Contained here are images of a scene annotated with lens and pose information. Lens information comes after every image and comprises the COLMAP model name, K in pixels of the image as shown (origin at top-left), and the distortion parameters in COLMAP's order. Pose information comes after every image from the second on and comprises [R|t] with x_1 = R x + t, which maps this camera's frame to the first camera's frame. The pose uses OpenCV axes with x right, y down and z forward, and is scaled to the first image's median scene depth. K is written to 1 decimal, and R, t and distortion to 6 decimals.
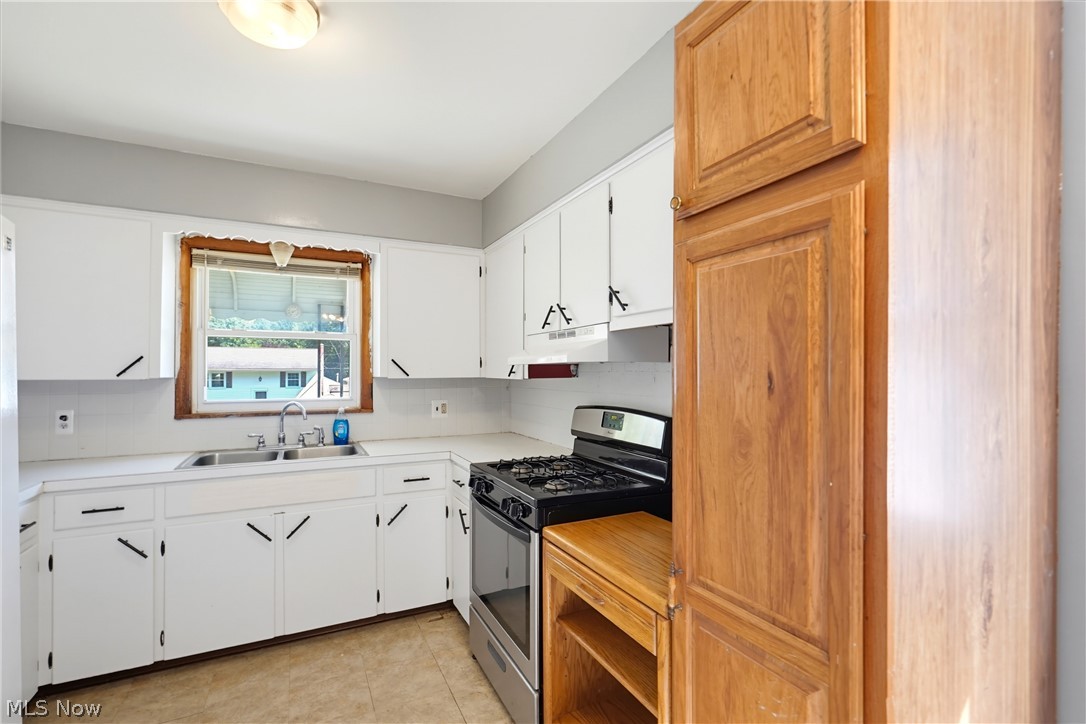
lens RADIAL K [[502.1, 0, 548.3], [0, 502.1, 369.8], [0, 0, 1]] dist [-0.001864, 0.000926]
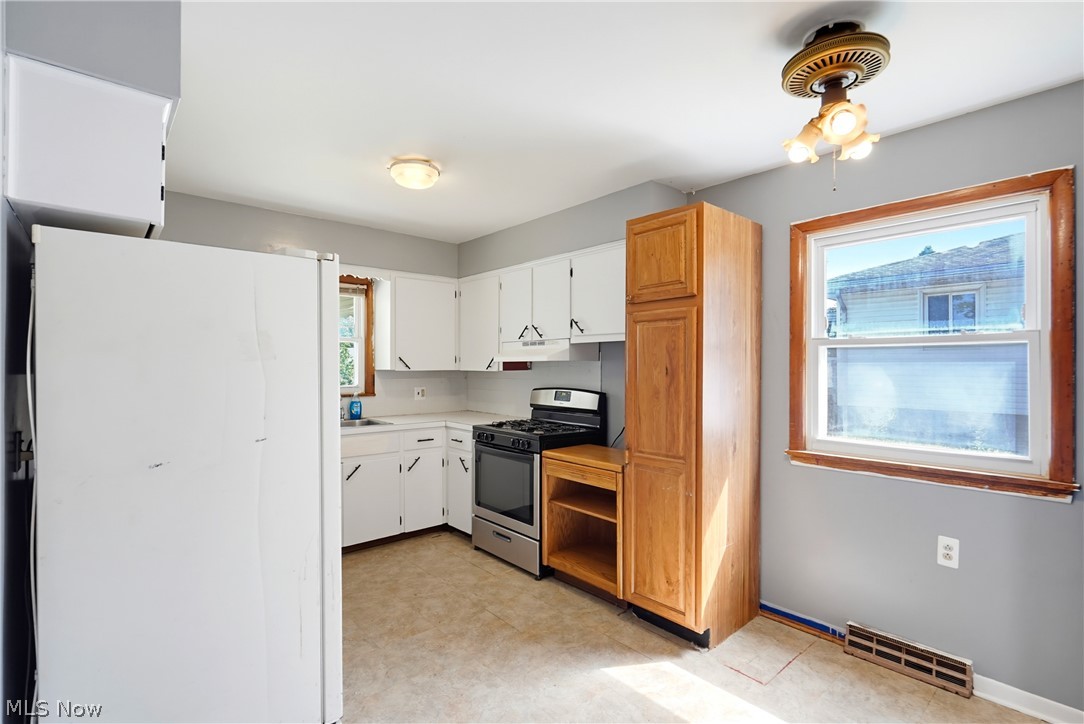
lens RADIAL K [[501.2, 0, 540.0], [0, 501.2, 365.2], [0, 0, 1]] dist [-0.001864, 0.000926]
pose [[0.969393, 0.000896, 0.245511, -0.424741], [-0.001773, 0.999993, 0.003349, -0.005923], [-0.245506, -0.003682, 0.969388, -0.702379]]
